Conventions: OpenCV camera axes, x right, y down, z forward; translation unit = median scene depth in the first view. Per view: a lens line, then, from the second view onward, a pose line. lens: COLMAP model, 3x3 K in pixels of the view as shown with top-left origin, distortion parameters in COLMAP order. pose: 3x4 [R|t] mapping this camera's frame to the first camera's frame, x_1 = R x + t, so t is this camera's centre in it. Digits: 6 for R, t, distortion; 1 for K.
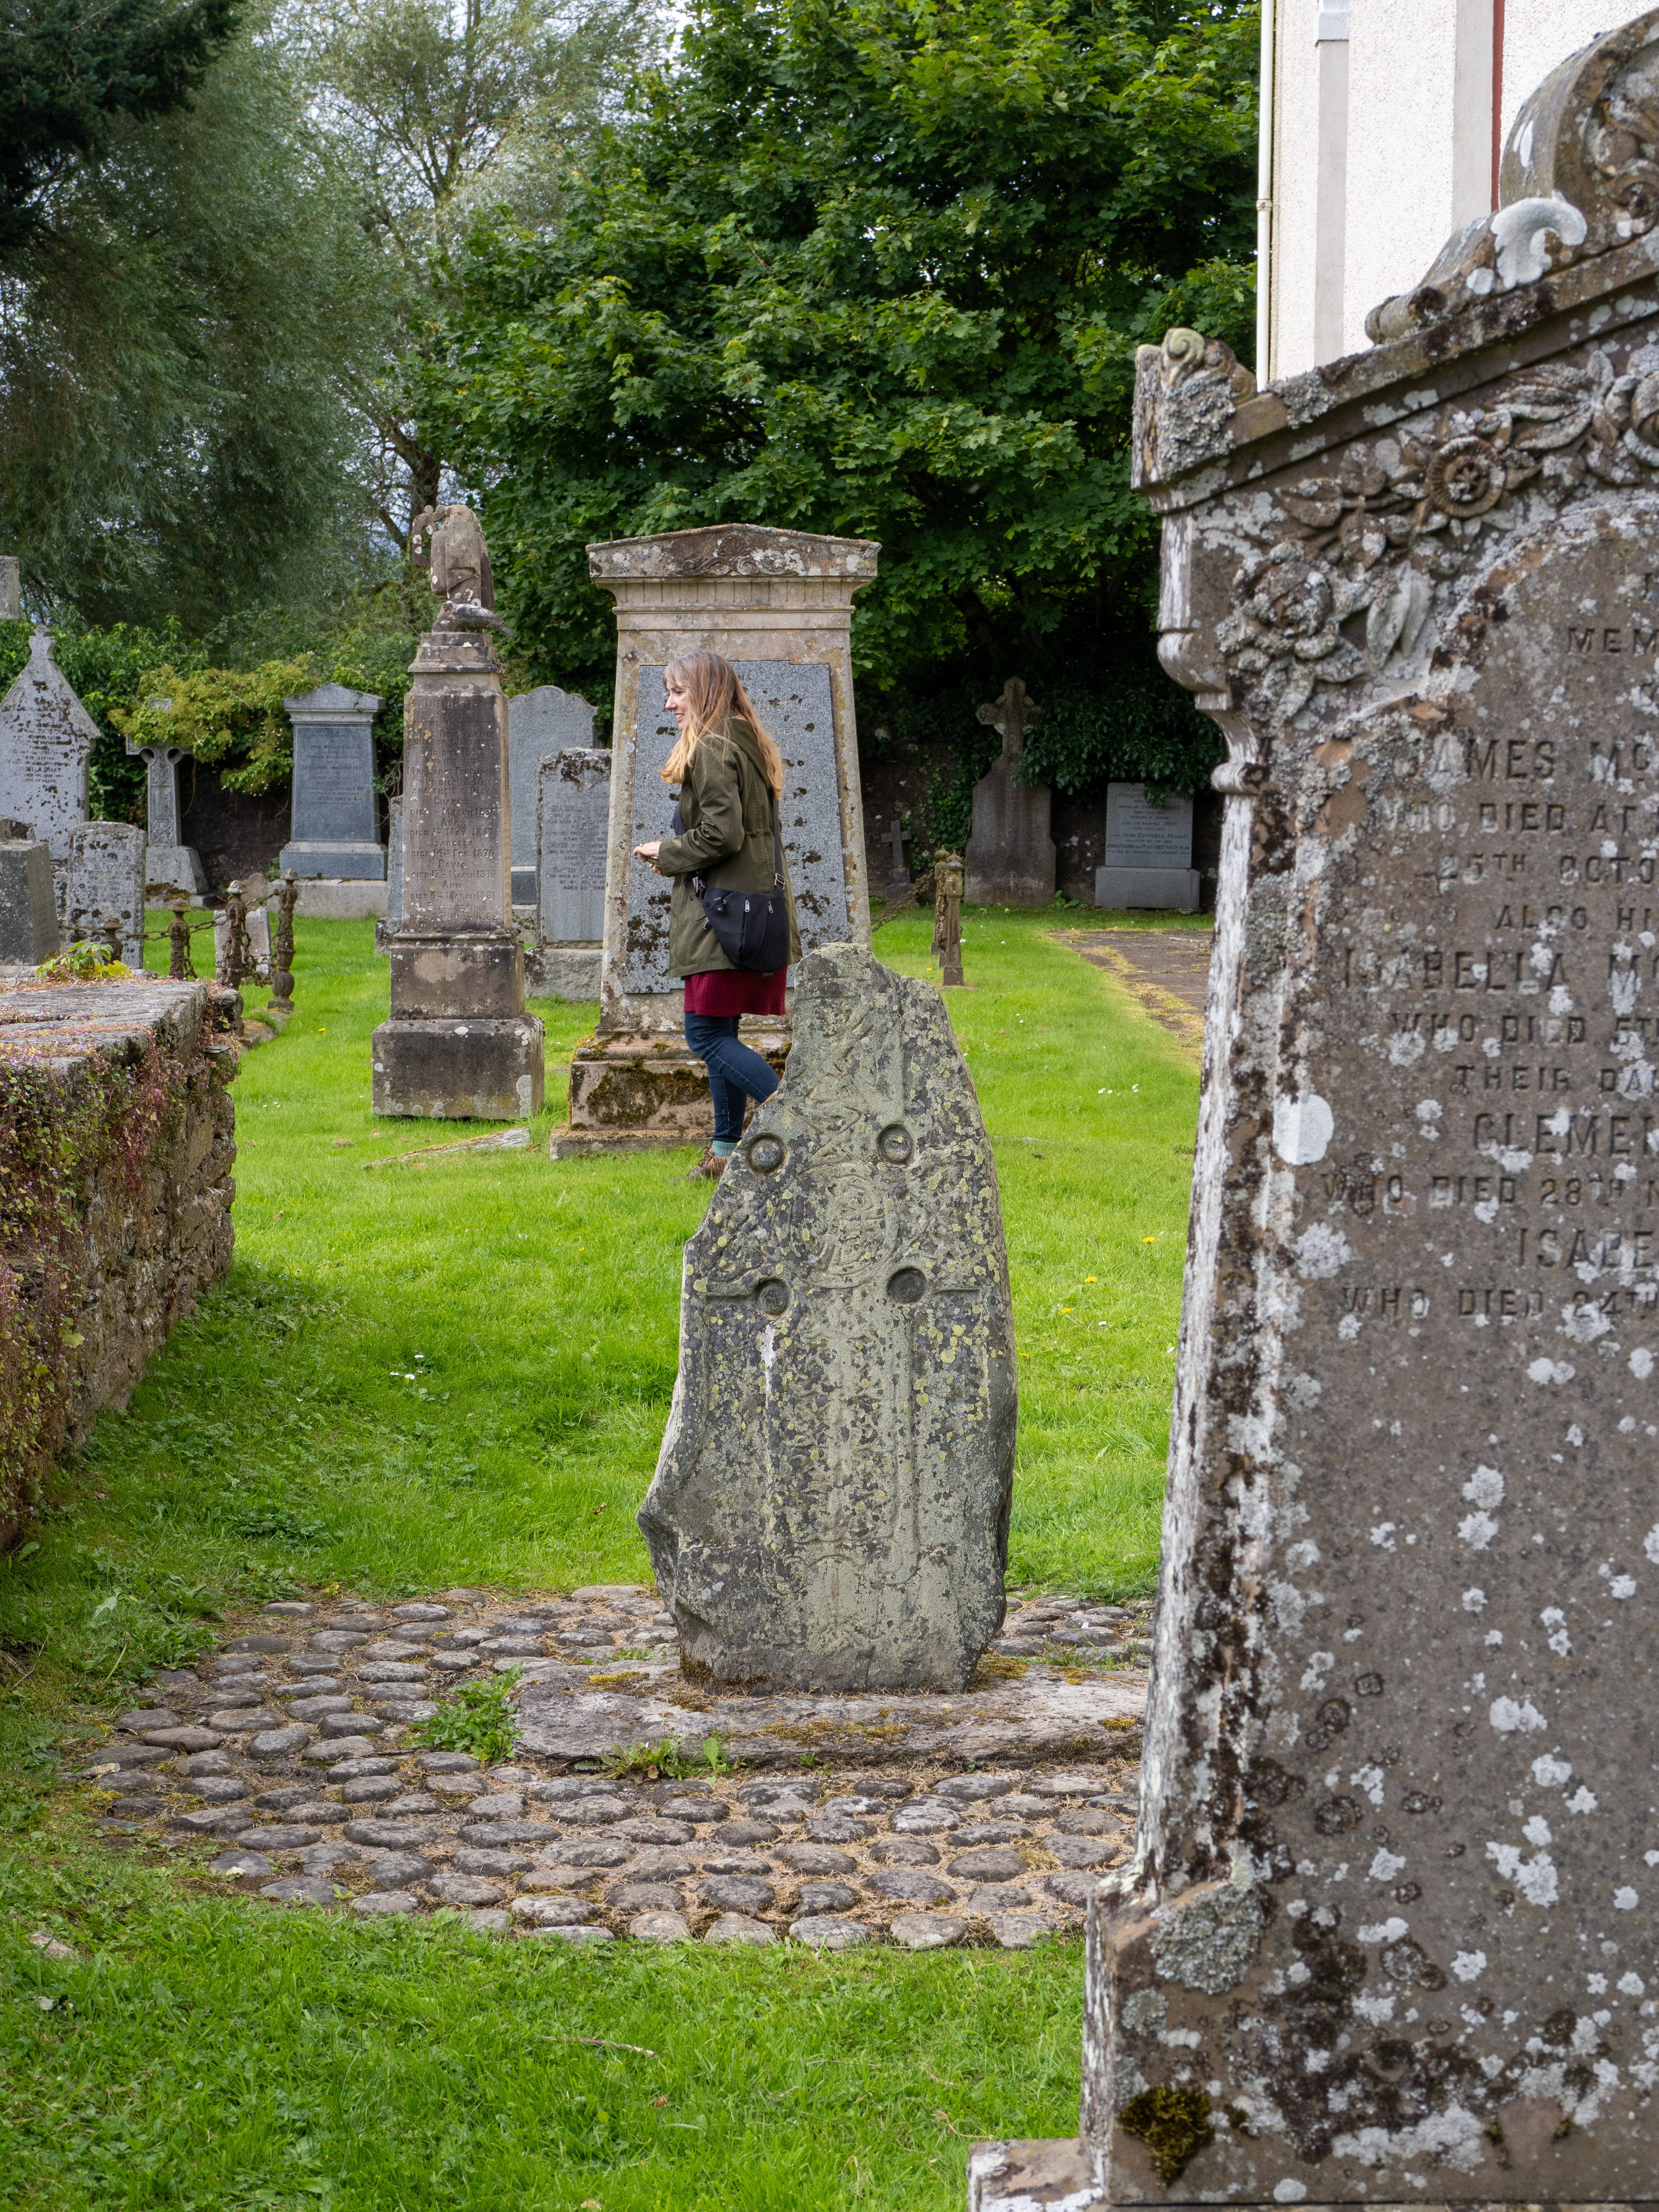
lens RADIAL K [[3799.8, 0, 829.5], [0, 3799.8, 1106.0], [0, 0, 1]] dist [-0.038680, 0.109274]
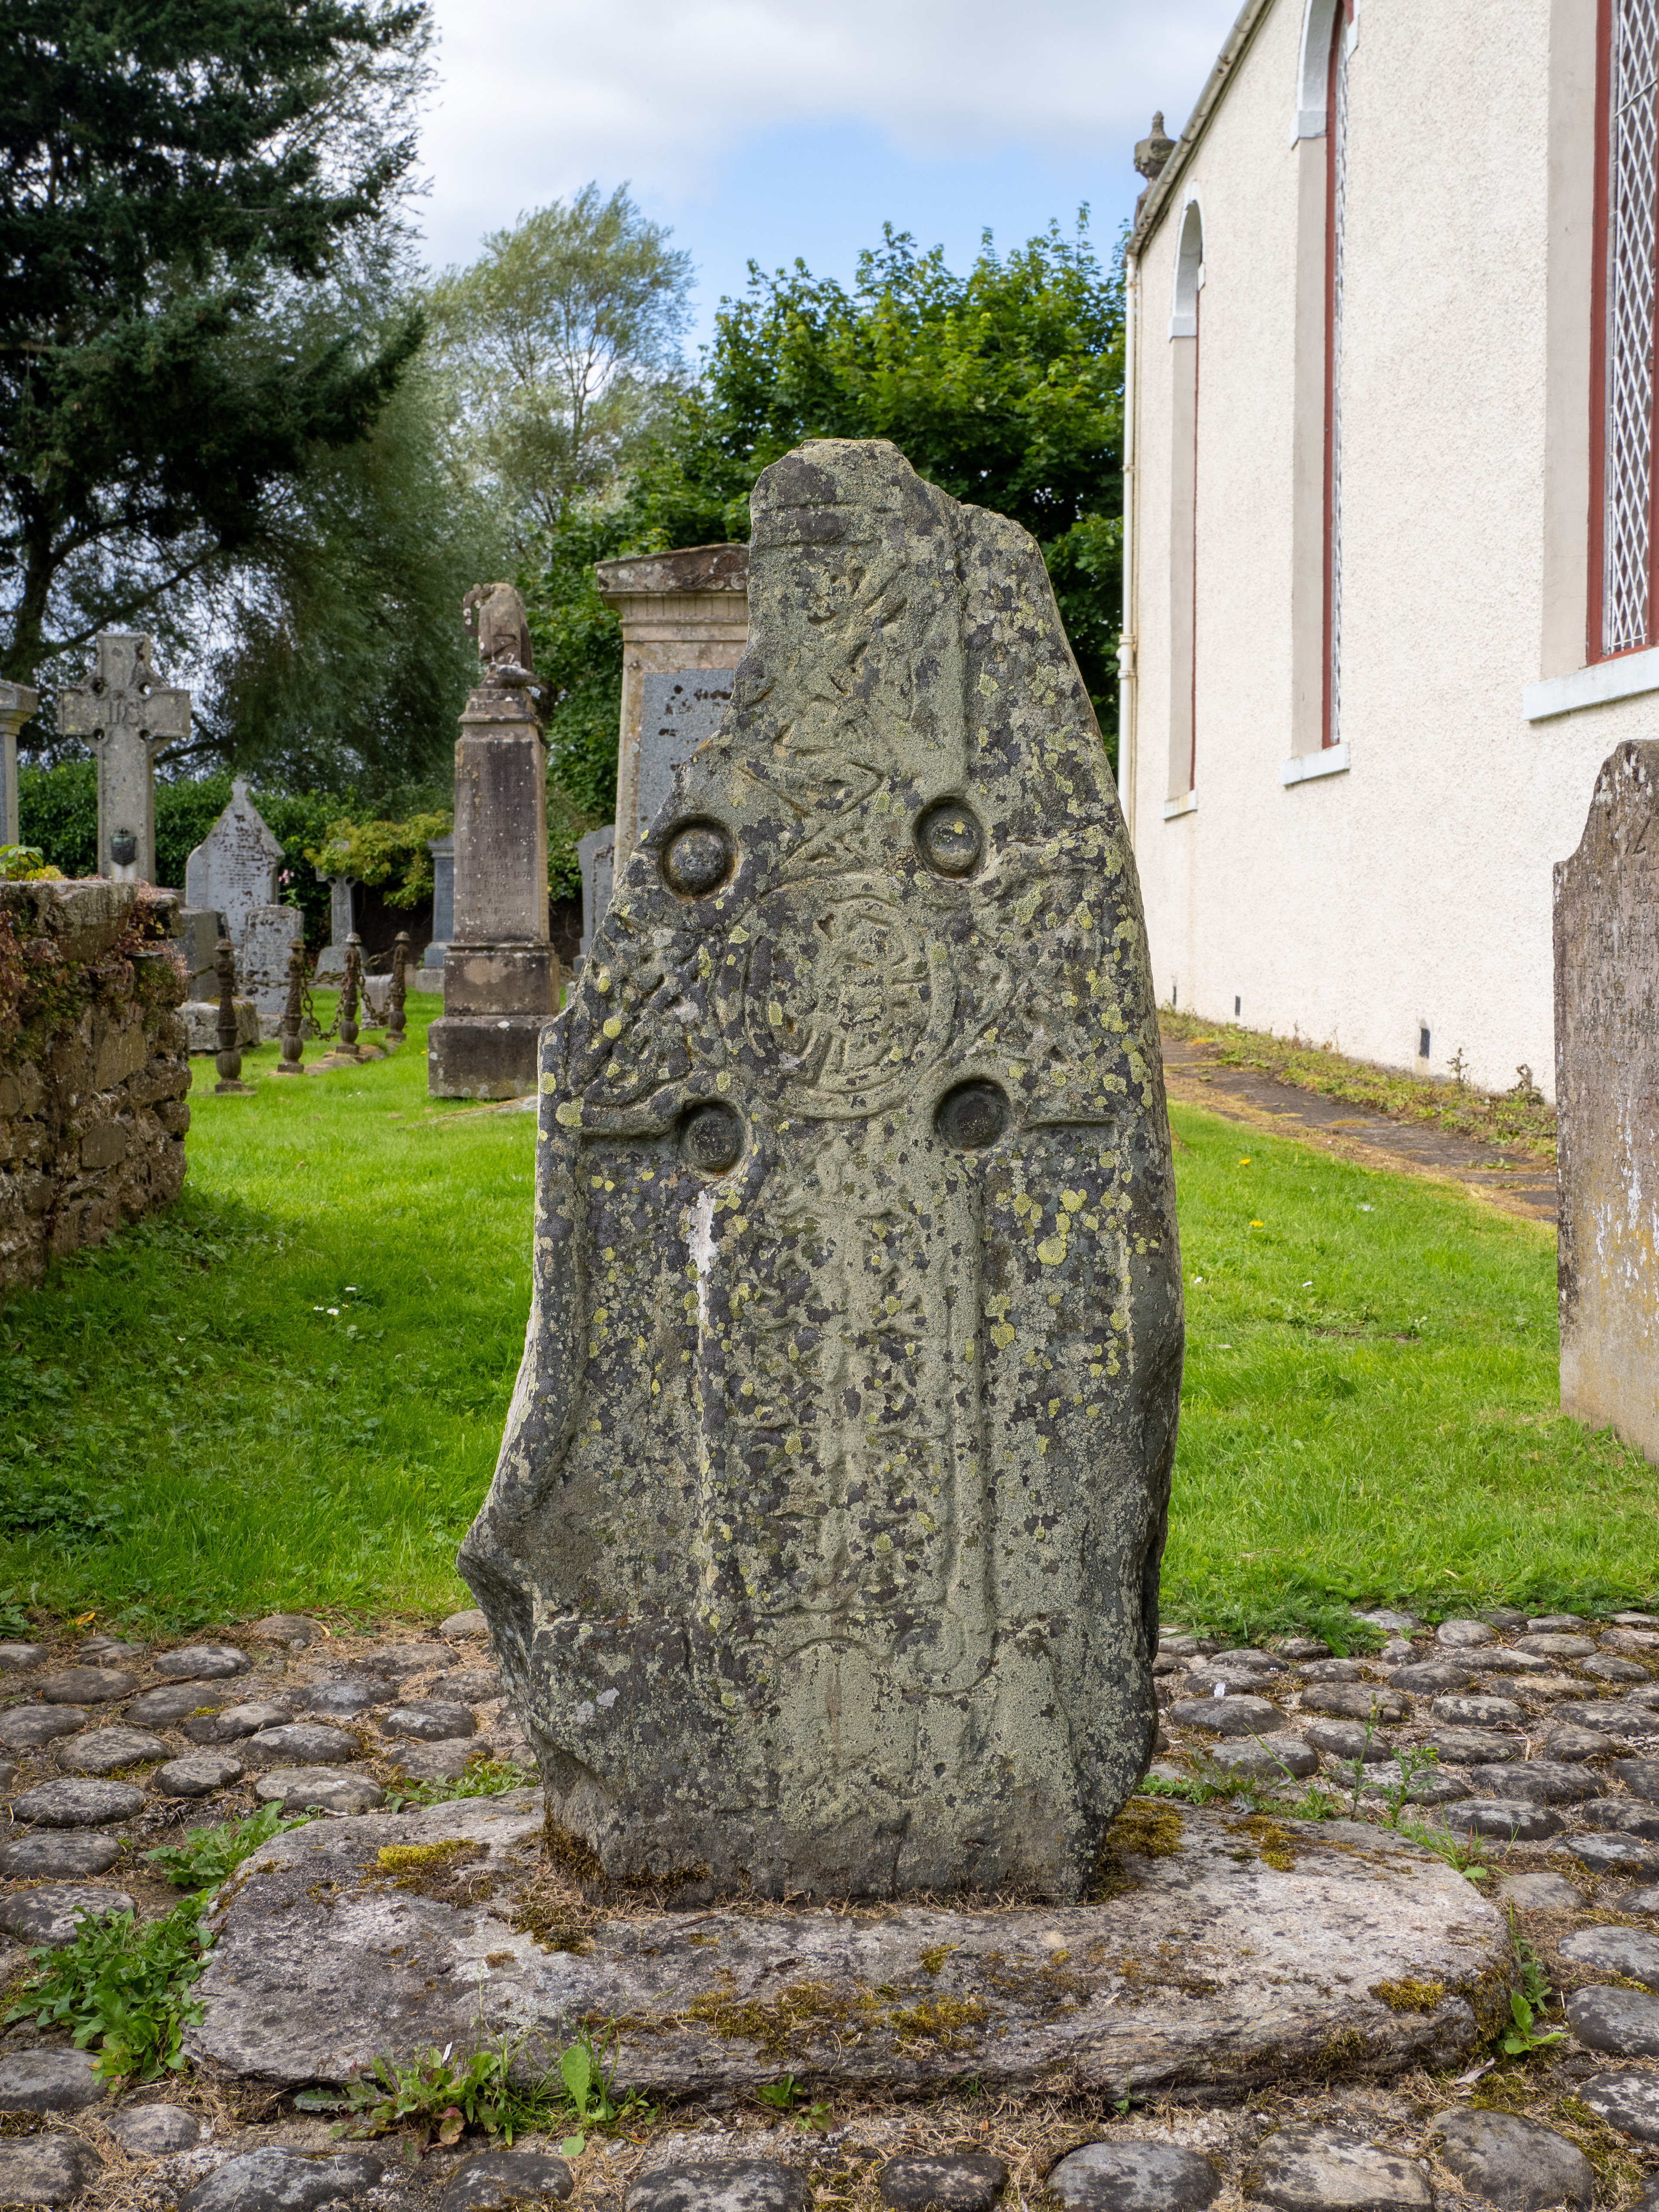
lens RADIAL K [[2441.3, 0, 829.5], [0, 2441.3, 1106.0], [0, 0, 1]] dist [-0.005798, -0.023919]
pose [[0.999979, -0.002083, 0.006079, -0.000920], [0.002188, 0.999848, -0.017298, 0.051752], [-0.006042, 0.017311, 0.999832, 0.668078]]
